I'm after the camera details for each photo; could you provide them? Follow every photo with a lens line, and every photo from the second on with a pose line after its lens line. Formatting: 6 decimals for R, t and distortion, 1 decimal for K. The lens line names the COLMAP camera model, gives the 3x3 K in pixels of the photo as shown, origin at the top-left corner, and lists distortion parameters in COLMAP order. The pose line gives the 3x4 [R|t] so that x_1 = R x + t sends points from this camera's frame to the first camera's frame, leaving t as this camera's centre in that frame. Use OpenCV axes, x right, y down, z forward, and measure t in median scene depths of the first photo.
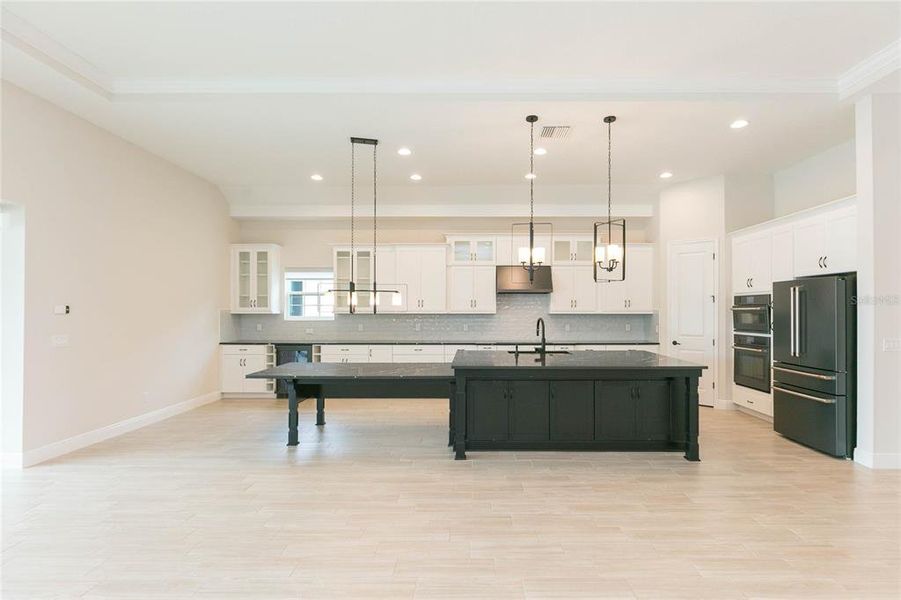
lens RADIAL K [[443.8, 0, 474.4], [0, 443.8, 306.1], [0, 0, 1]] dist [-0.005330, -0.000501]
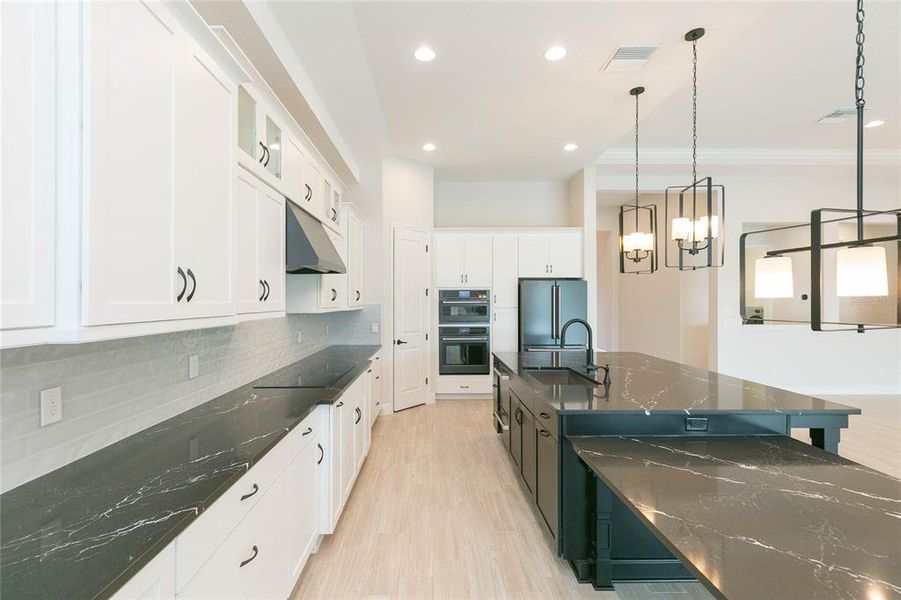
lens RADIAL K [[411.9, 0, 434.1], [0, 411.9, 298.8], [0, 0, 1]] dist [0.001515, 0.000019]
pose [[-0.005791, 0.001795, 0.999982, -0.345440], [-0.007020, 0.999974, -0.001836, 0.000028], [-0.999959, -0.007030, -0.005779, 0.938184]]
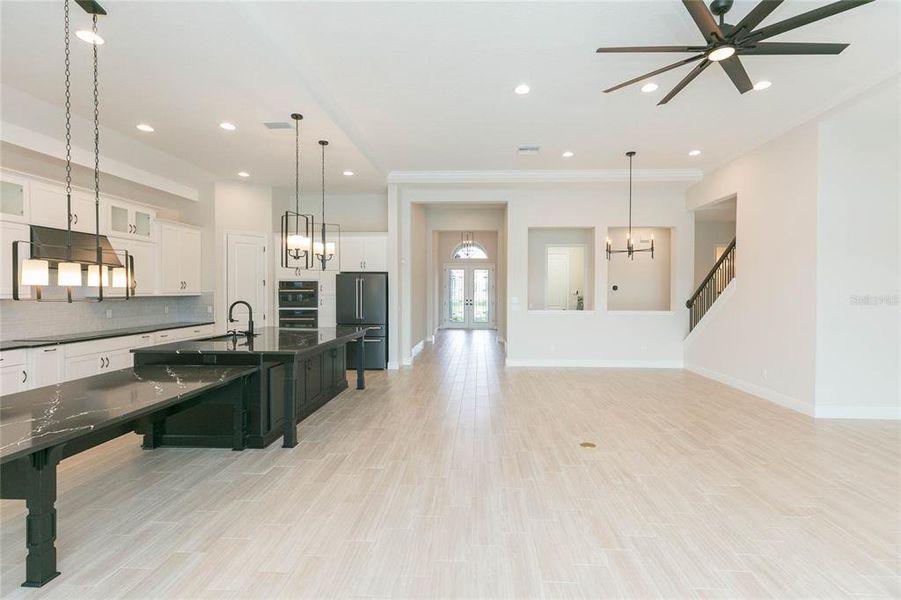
lens RADIAL K [[406.1, 0, 457.8], [0, 406.1, 294.4], [0, 0, 1]] dist [0.004188, -0.000166]
pose [[0.052944, -0.011579, 0.998530, -0.560867], [-0.011249, 0.999862, 0.012191, -0.003408], [-0.998534, -0.011878, 0.052807, 0.365666]]
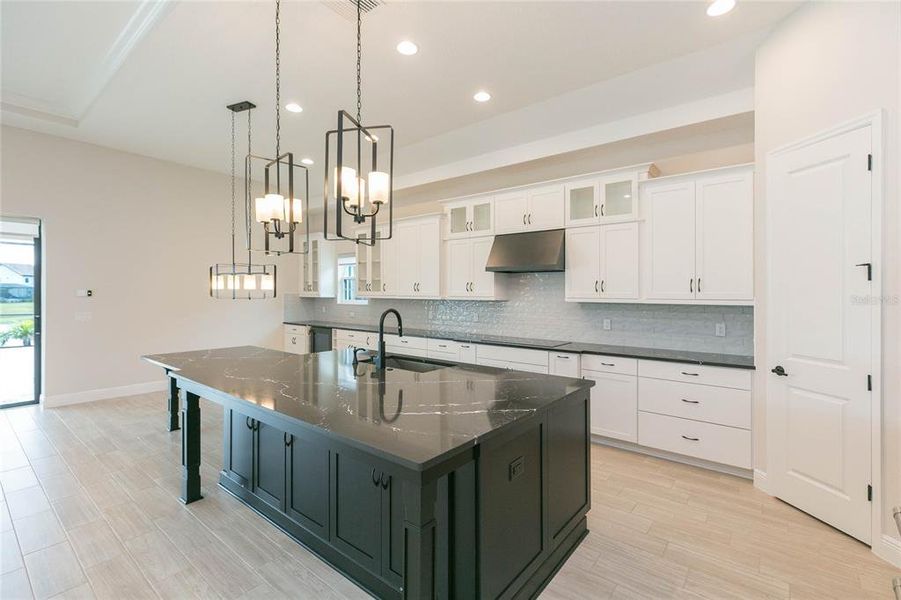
lens RADIAL K [[406.1, 0, 457.8], [0, 406.1, 294.4], [0, 0, 1]] dist [0.004188, -0.000166]
pose [[0.784131, 0.005752, -0.620569, 0.453098], [0.001503, 0.999937, 0.011167, -0.000810], [0.620594, -0.009689, 0.784072, 0.465931]]
